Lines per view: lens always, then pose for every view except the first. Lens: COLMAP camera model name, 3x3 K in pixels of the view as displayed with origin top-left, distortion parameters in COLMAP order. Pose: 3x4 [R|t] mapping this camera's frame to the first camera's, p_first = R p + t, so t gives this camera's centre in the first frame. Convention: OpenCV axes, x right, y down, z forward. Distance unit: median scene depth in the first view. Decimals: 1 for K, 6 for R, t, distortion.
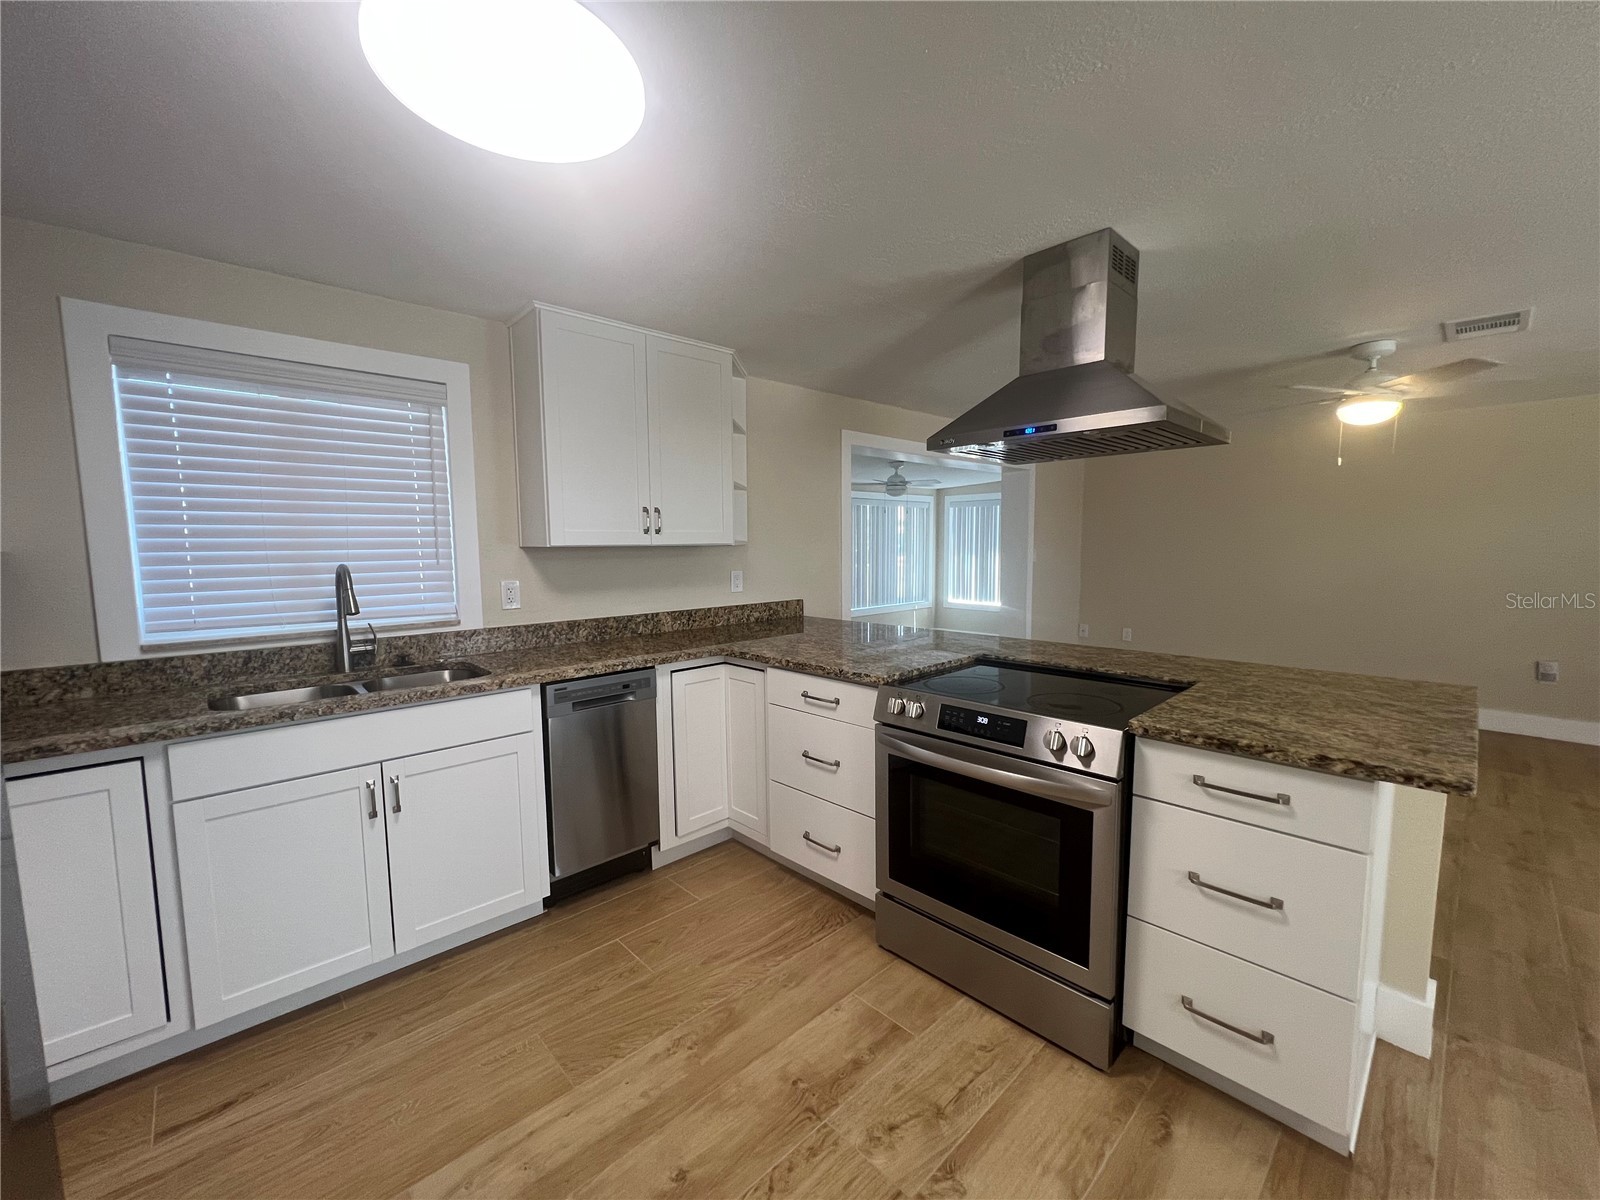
lens RADIAL K [[642.0, 0, 798.6], [0, 642.0, 604.4], [0, 0, 1]] dist [-0.002275, 0.000508]
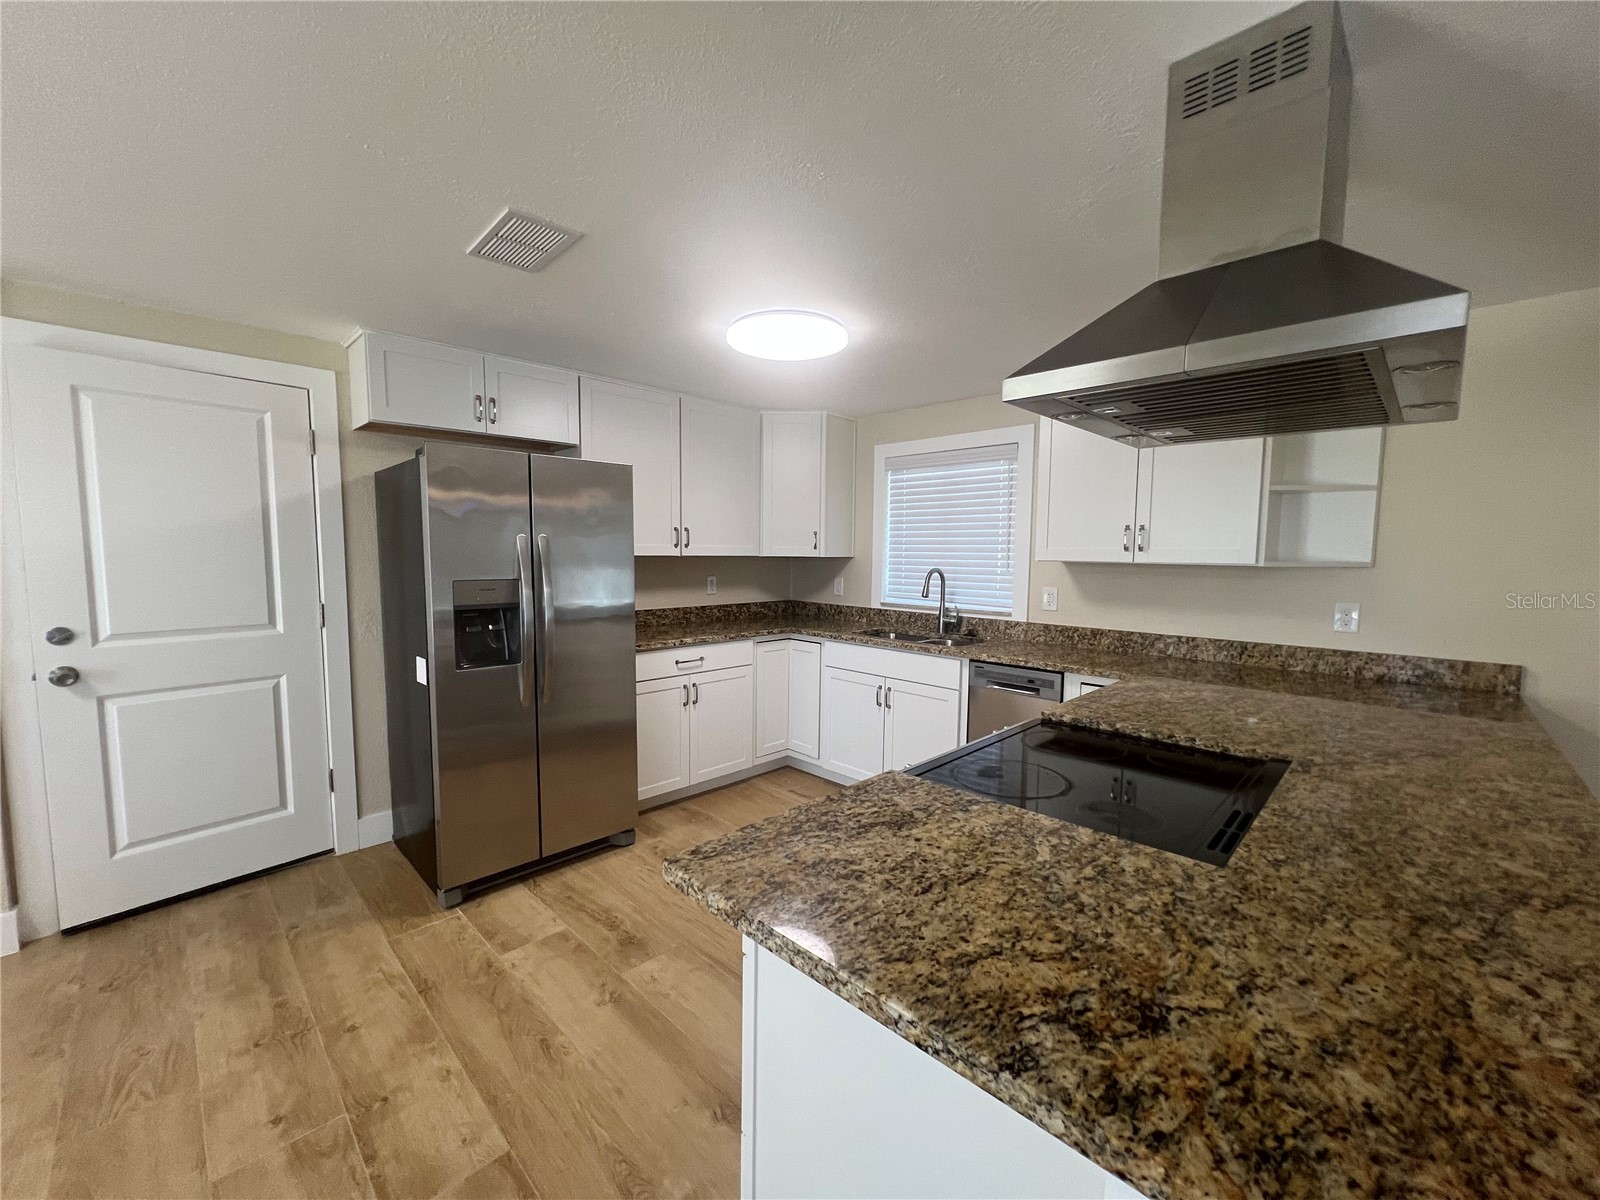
lens RADIAL K [[642.0, 0, 800.6], [0, 642.0, 603.2], [0, 0, 1]] dist [-0.002275, 0.000508]
pose [[0.038667, 0.089504, -0.995236, 0.839175], [-0.108272, 0.990492, 0.084871, -0.065578], [0.993369, 0.104474, 0.047990, 0.496536]]
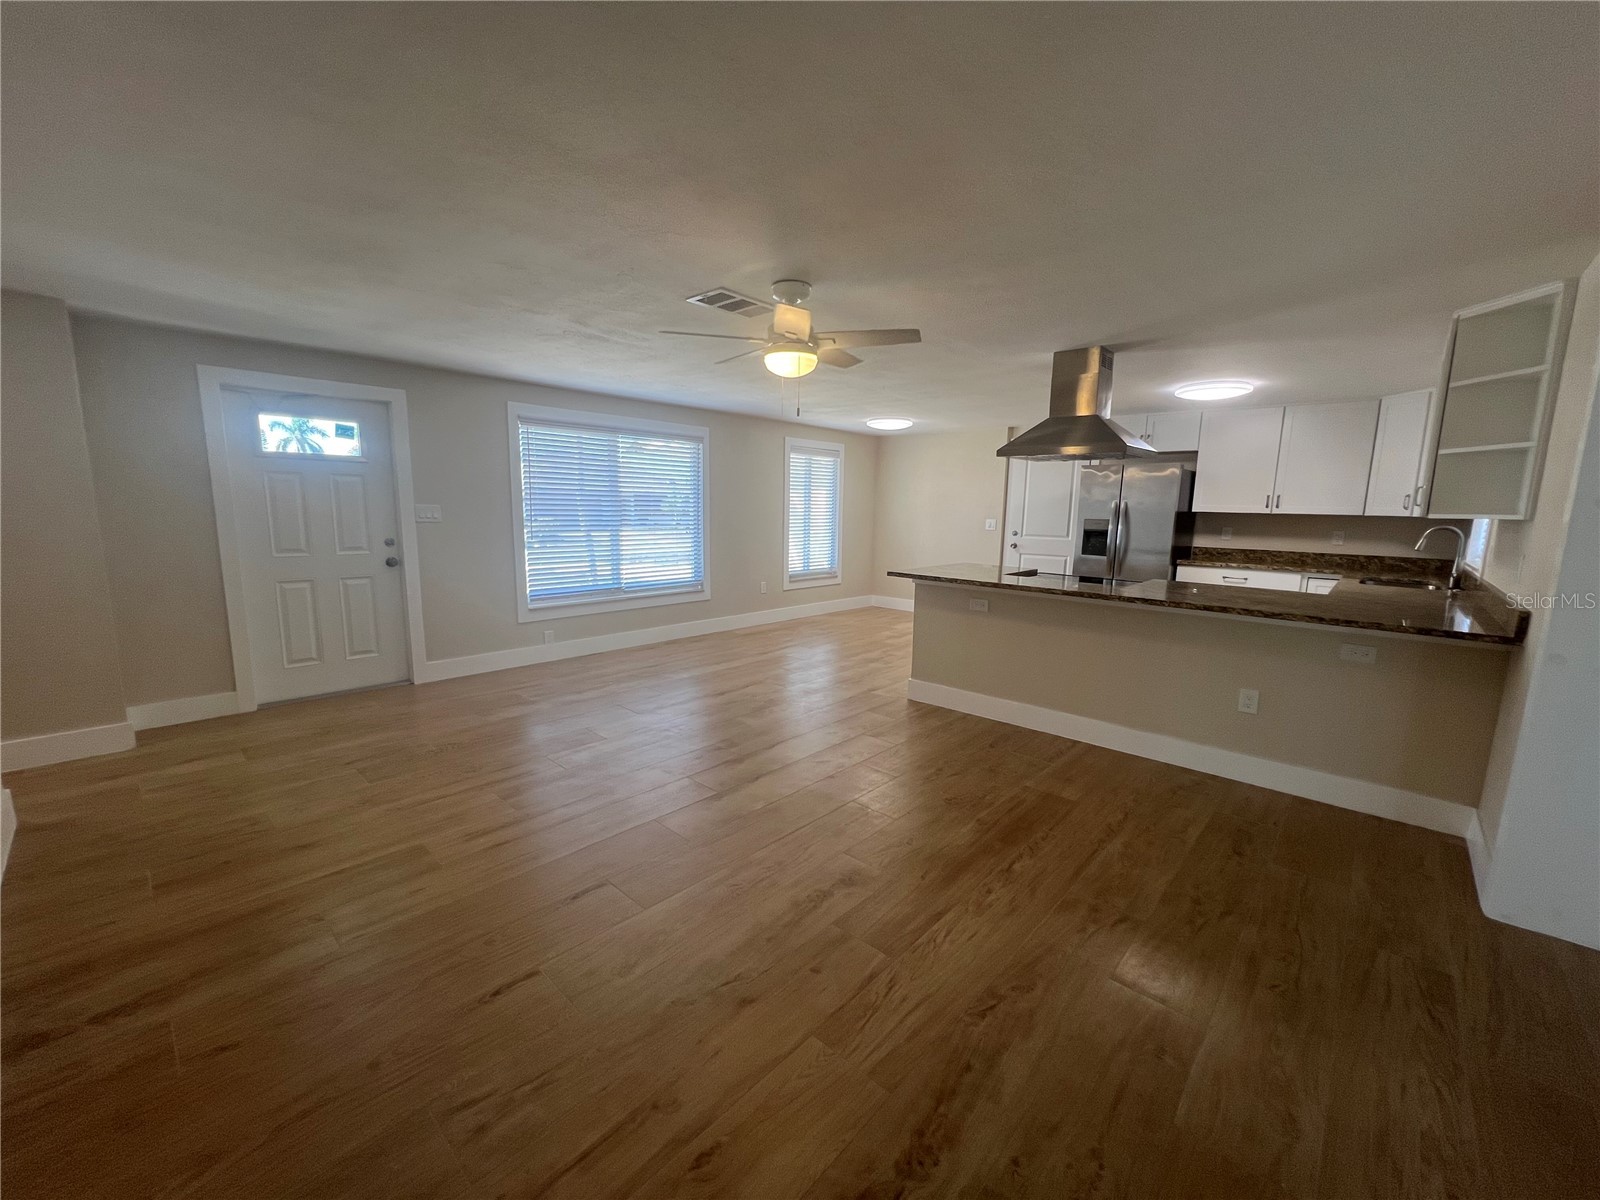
lens RADIAL K [[642.0, 0, 799.5], [0, 642.0, 605.9], [0, 0, 1]] dist [-0.002275, 0.000508]
pose [[-0.996932, 0.001009, -0.078265, 1.137777], [-0.018881, 0.967289, 0.252973, -0.237157], [0.075960, 0.253674, -0.964303, 2.355504]]
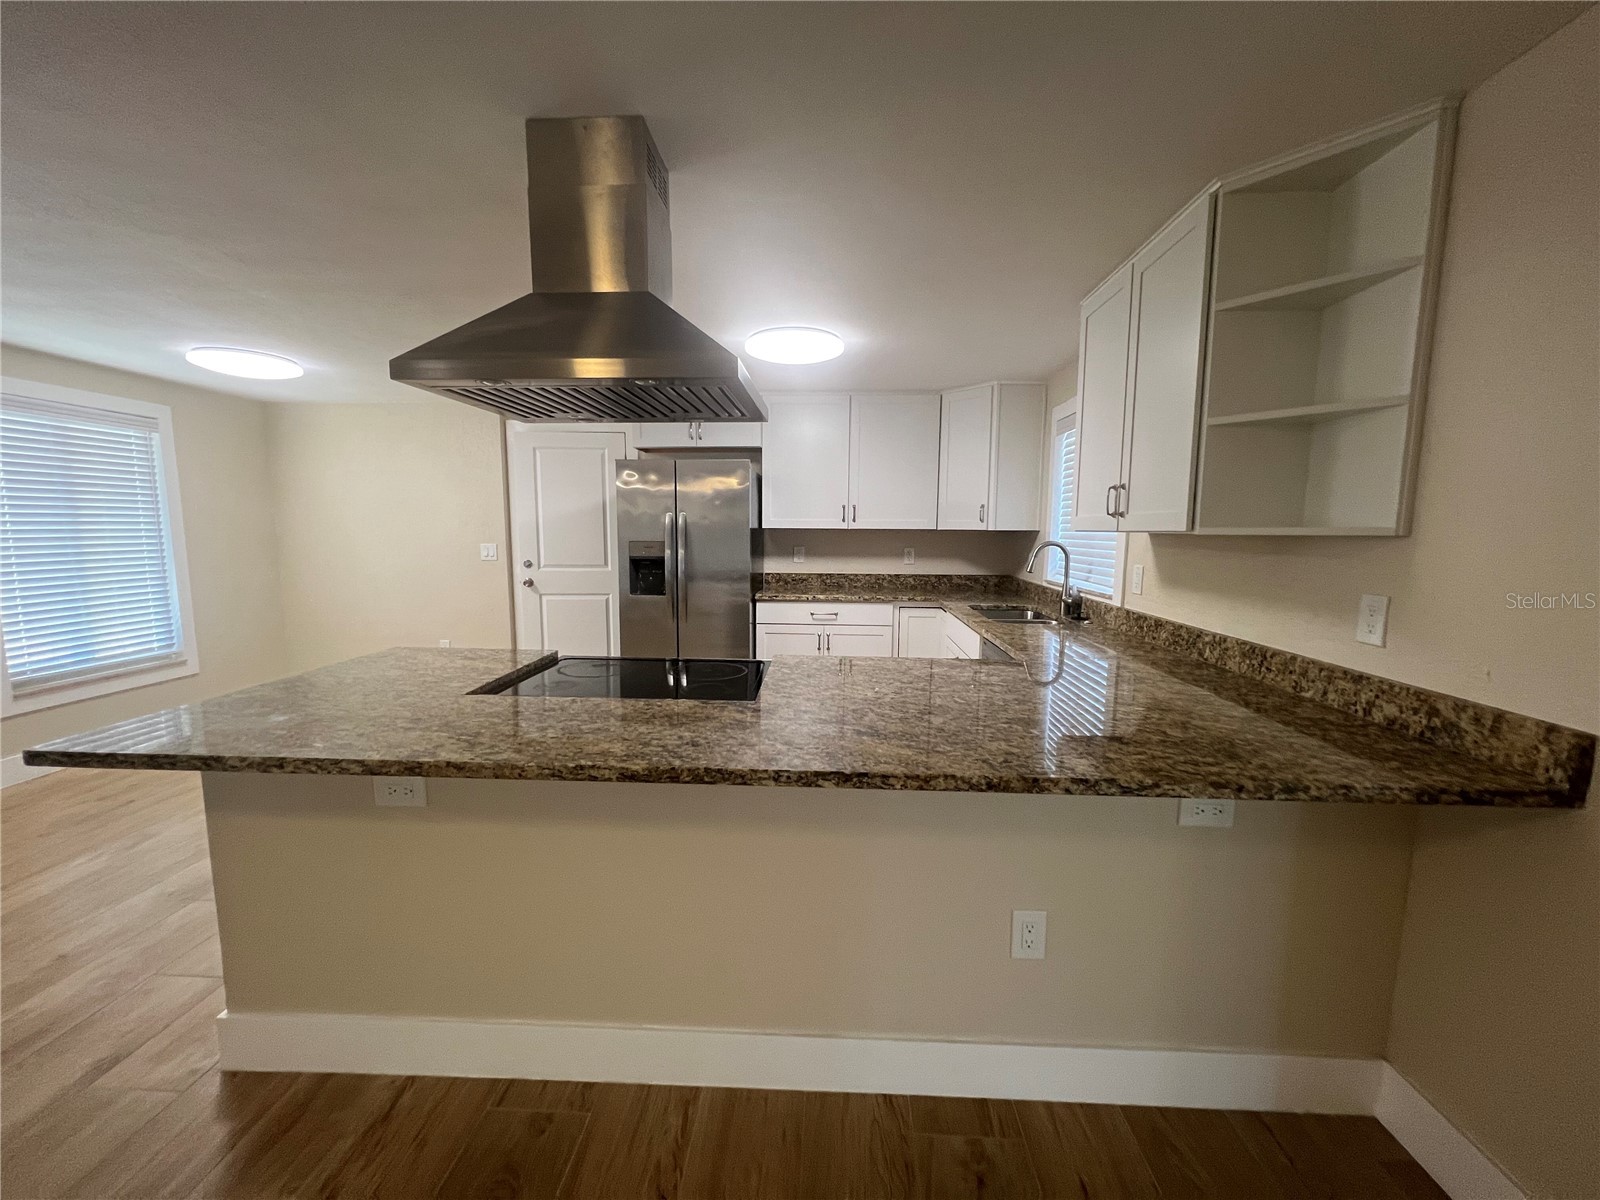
lens RADIAL K [[640.5, 0, 799.0], [0, 640.5, 605.4], [0, 0, 1]] dist [-0.002028, 0.000537]
pose [[-0.719105, 0.086181, -0.689537, 0.681165], [-0.069486, 0.978389, 0.194749, -0.145306], [0.691419, 0.187958, -0.697576, 1.450646]]
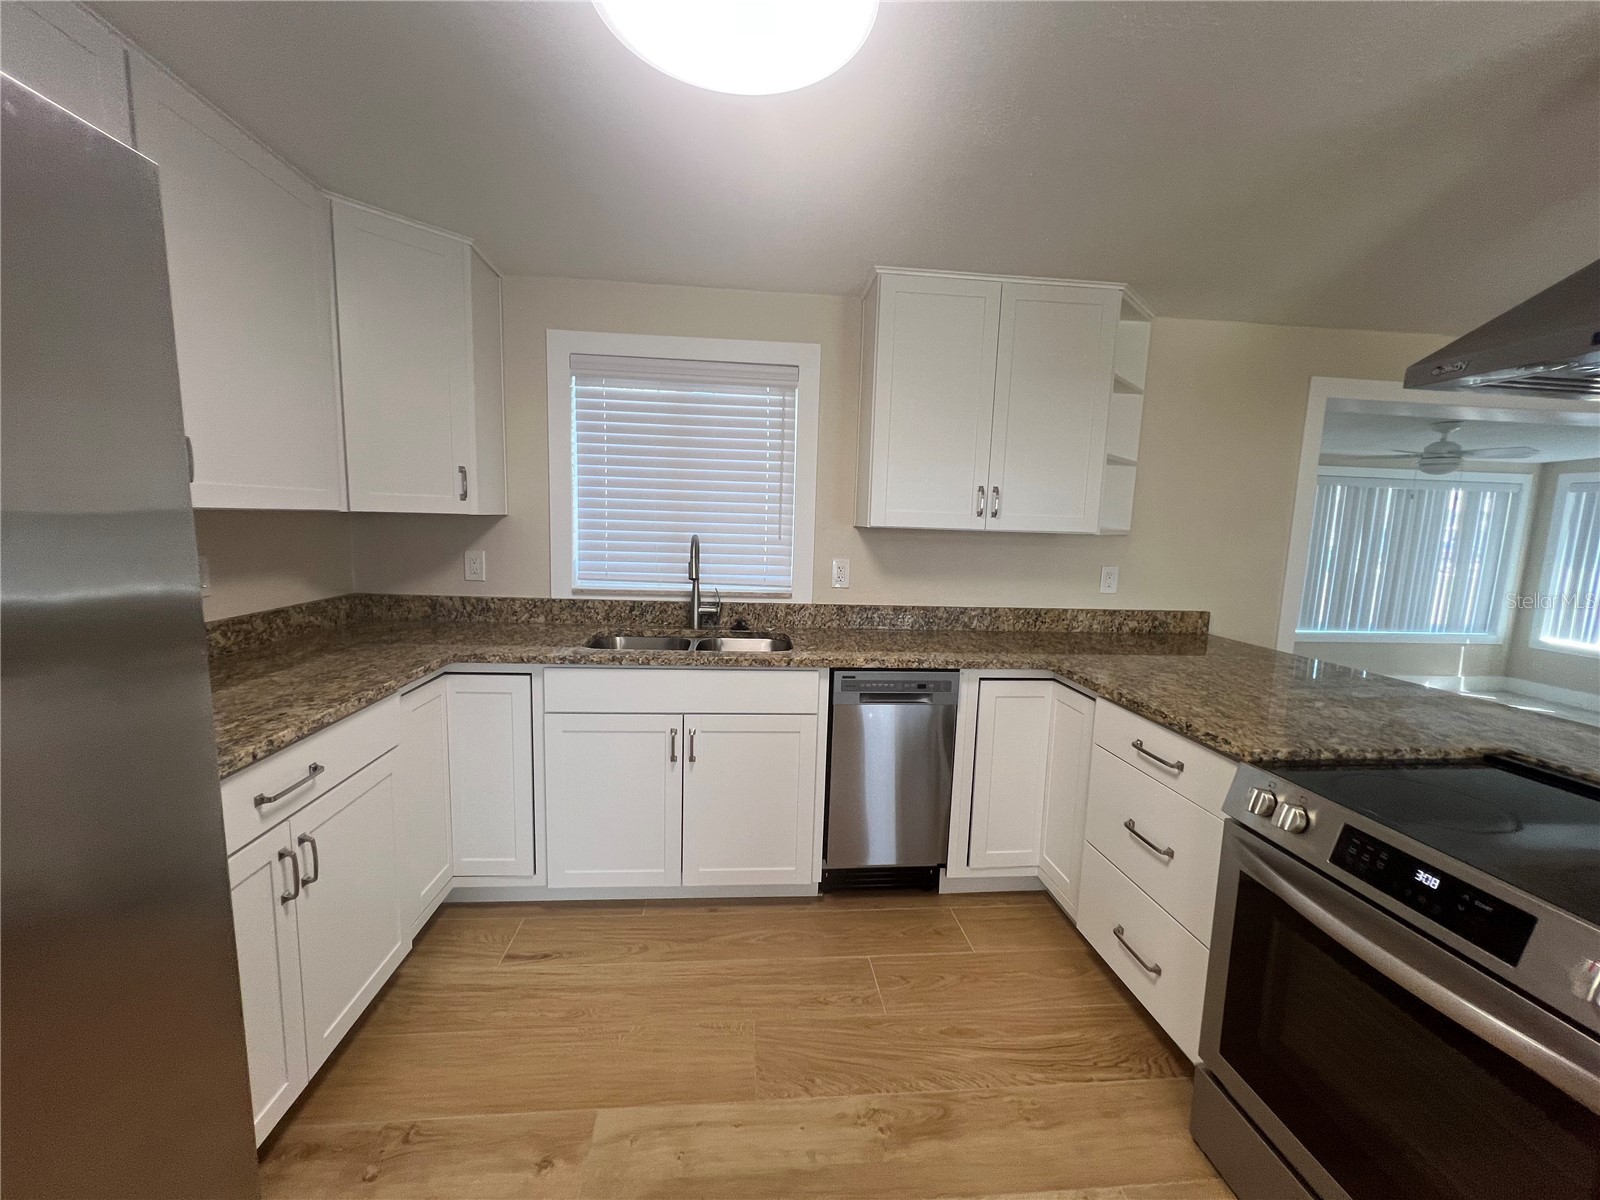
lens RADIAL K [[642.0, 0, 799.5], [0, 642.0, 604.2], [0, 0, 1]] dist [-0.002275, 0.000508]
pose [[0.790229, 0.112969, -0.602309, 0.119378], [-0.097186, 0.993526, 0.058838, -0.021886], [0.605056, 0.012041, 0.796092, 0.176093]]
